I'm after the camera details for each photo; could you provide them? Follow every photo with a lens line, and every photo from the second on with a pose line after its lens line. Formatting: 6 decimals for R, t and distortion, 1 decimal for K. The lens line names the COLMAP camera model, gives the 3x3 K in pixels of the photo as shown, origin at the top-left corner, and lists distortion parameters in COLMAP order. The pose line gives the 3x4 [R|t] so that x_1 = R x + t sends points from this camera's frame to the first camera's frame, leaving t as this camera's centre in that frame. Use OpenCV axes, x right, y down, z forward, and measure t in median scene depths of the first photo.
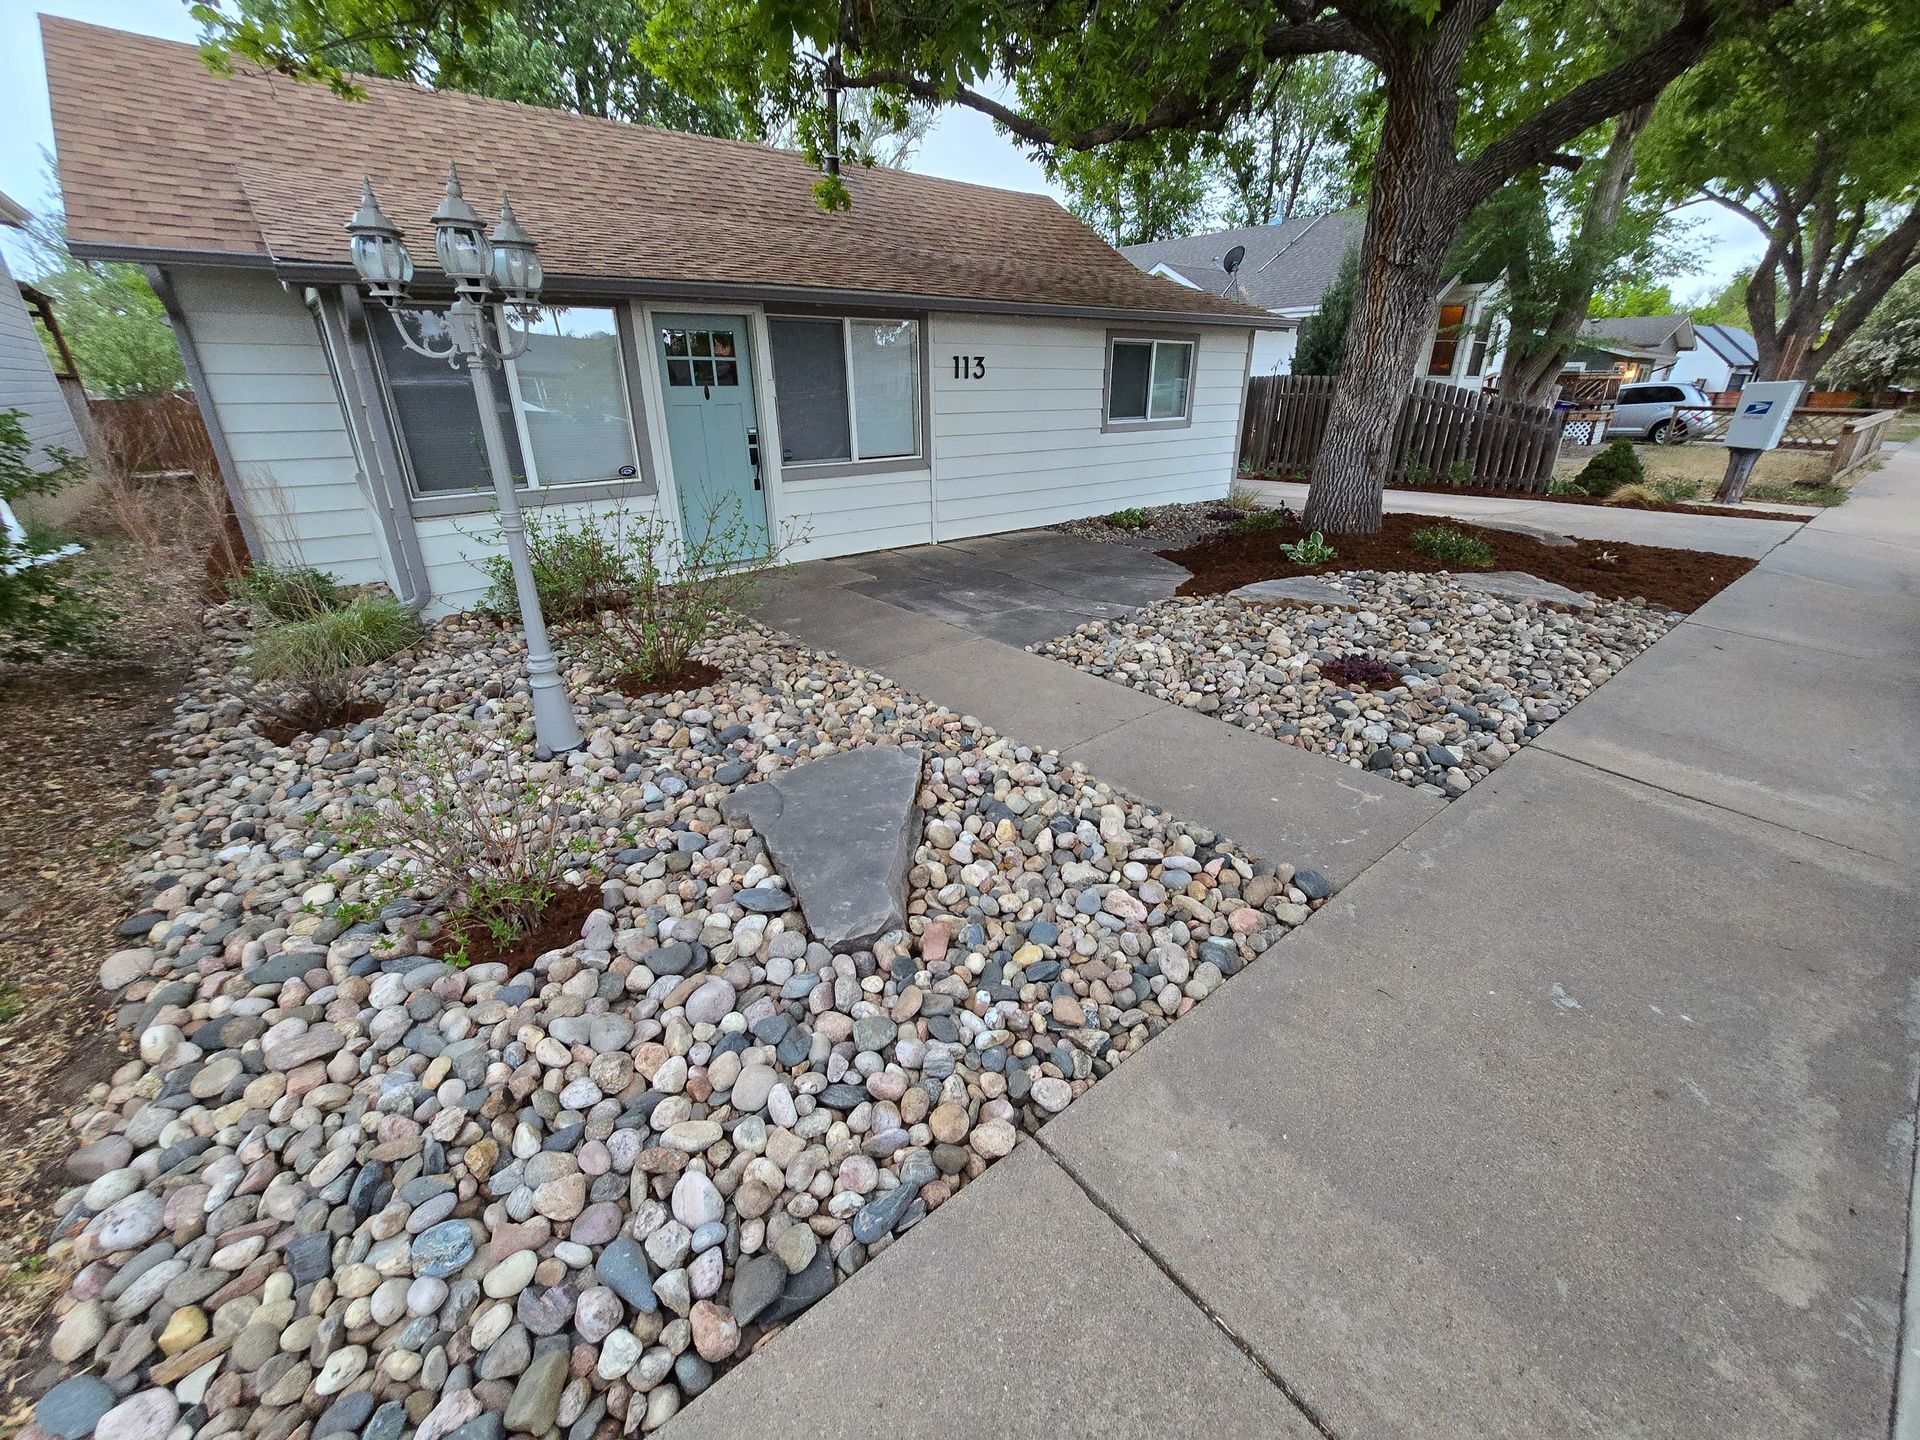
lens RADIAL K [[772.3, 0, 960.0], [0, 772.3, 720.0], [0, 0, 1]] dist [0.003017, 0.000617]
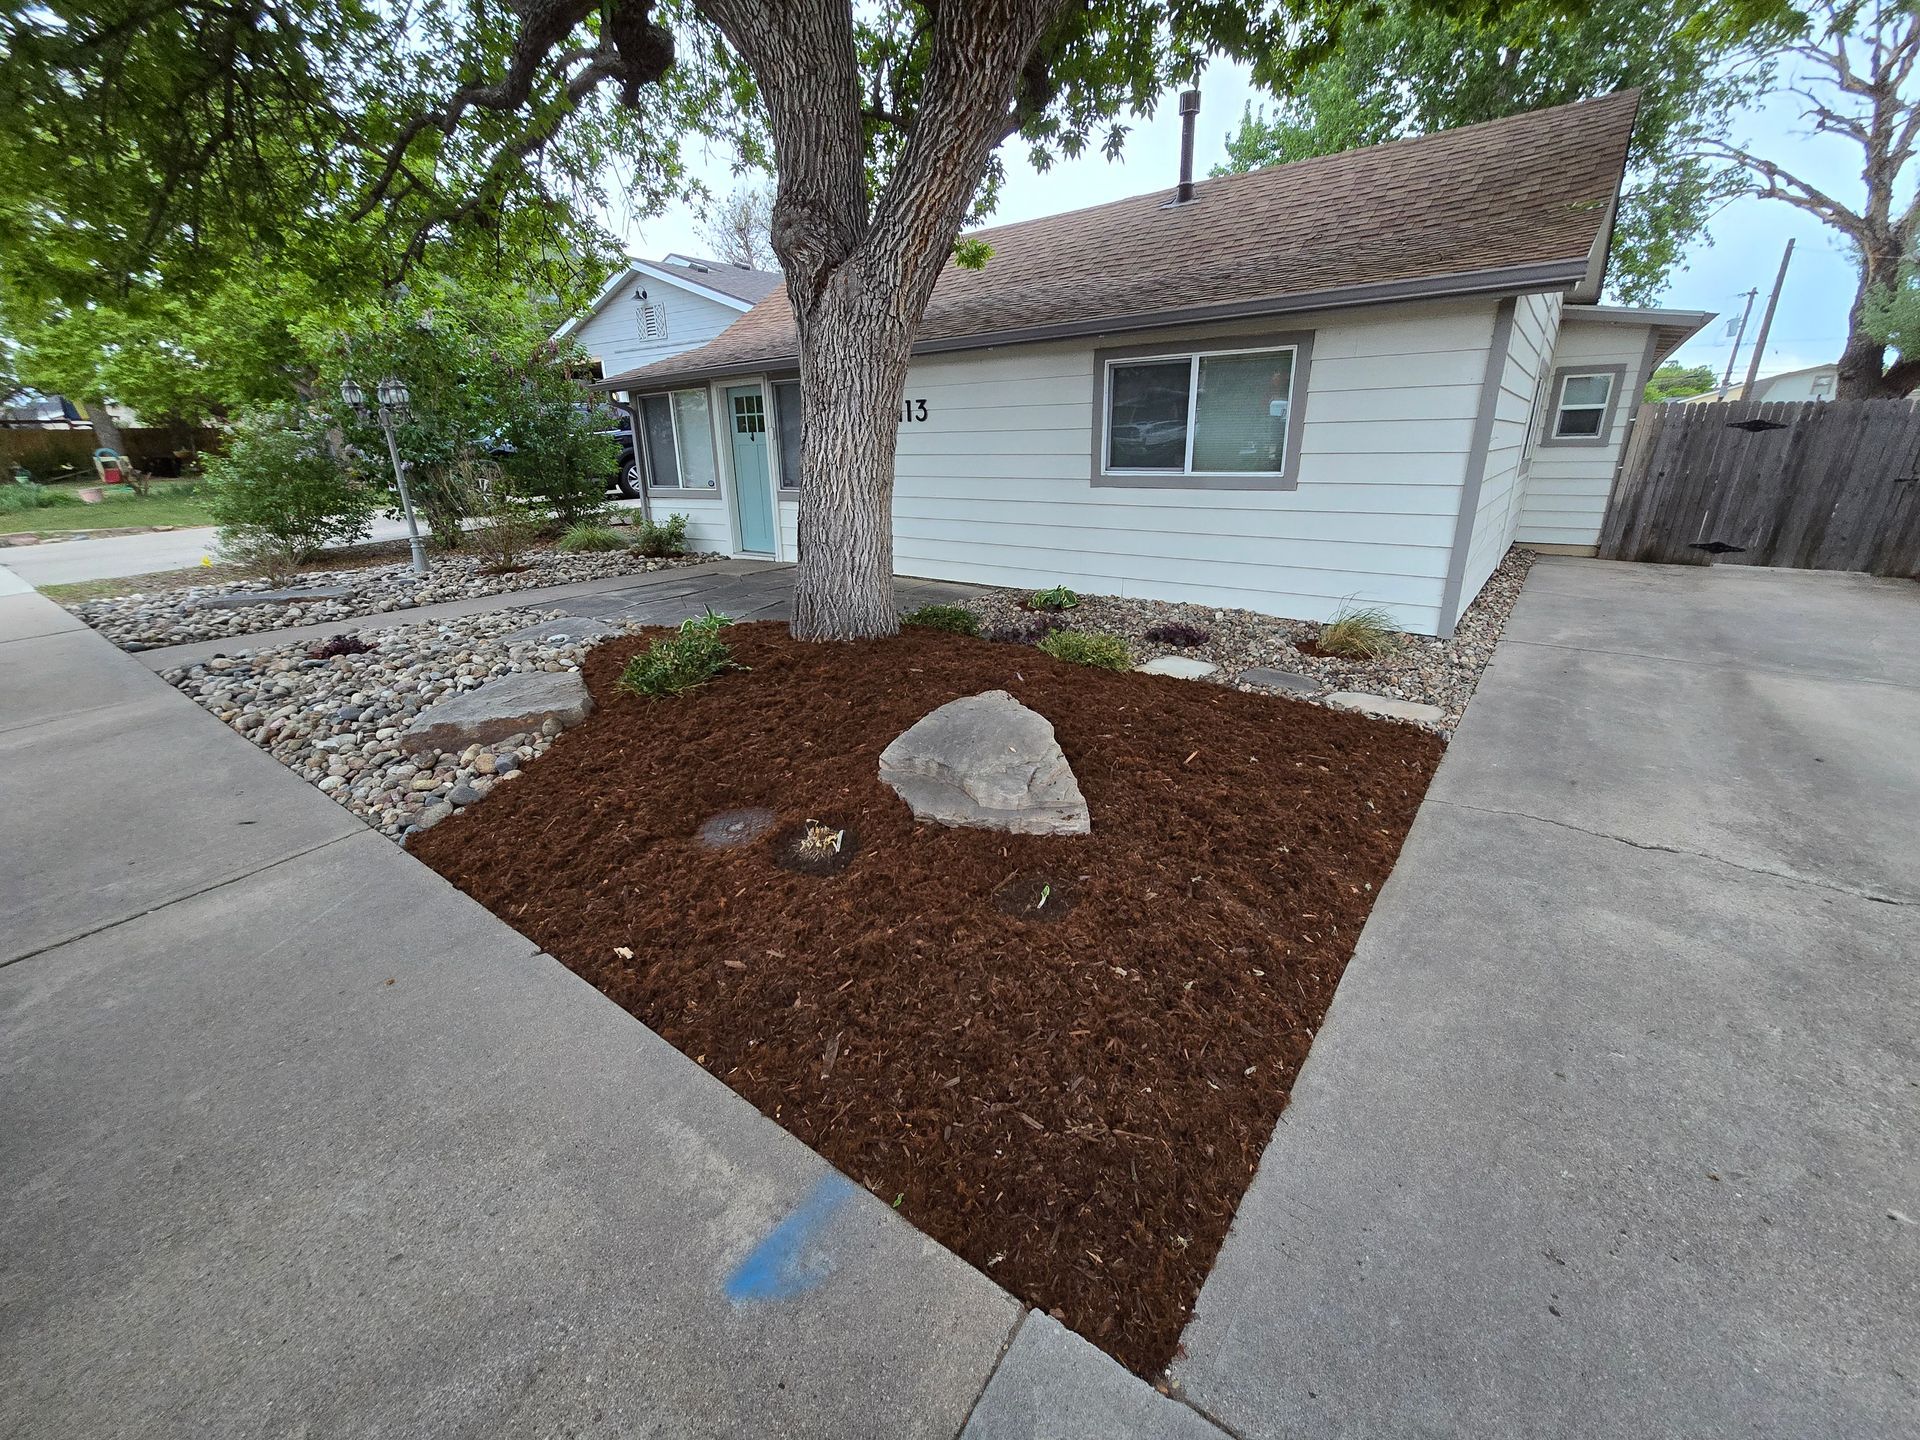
lens RADIAL K [[772.3, 0, 960.0], [0, 772.3, 720.0], [0, 0, 1]] dist [0.003017, 0.000617]
pose [[0.234263, 0.340023, -0.910772, 1.096354], [-0.363961, 0.899385, 0.242156, -0.366374], [0.901473, 0.274757, 0.334447, 0.844434]]
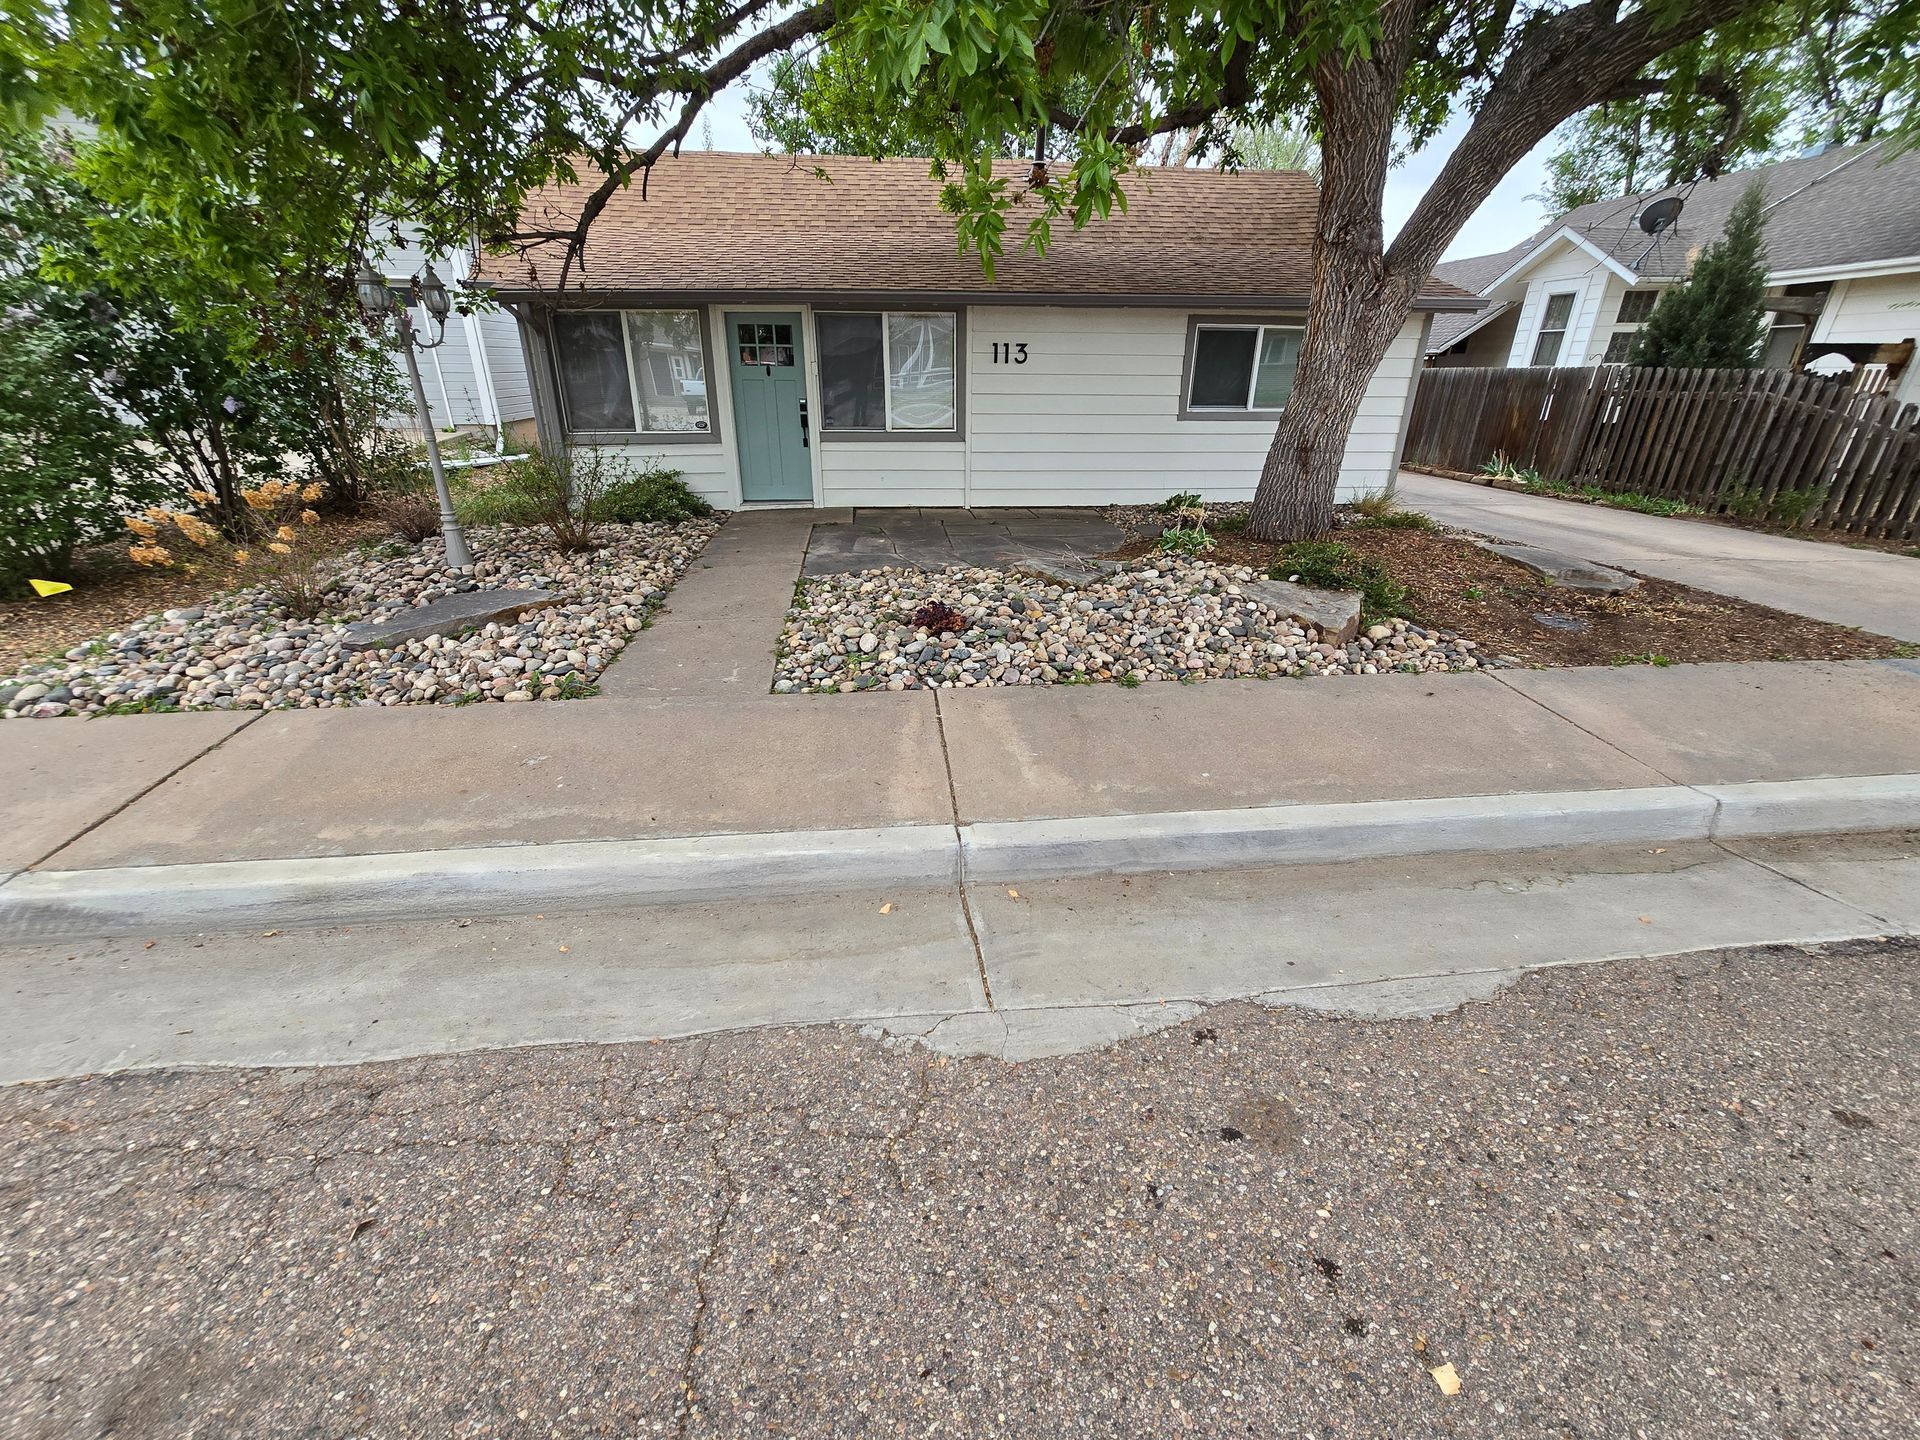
lens RADIAL K [[772.3, 0, 960.0], [0, 772.3, 720.0], [0, 0, 1]] dist [0.003017, 0.000617]
pose [[0.842993, 0.235784, -0.483496, 0.627178], [-0.227428, 0.970756, 0.076875, -0.010444], [0.487482, 0.045156, 0.871964, 0.013565]]
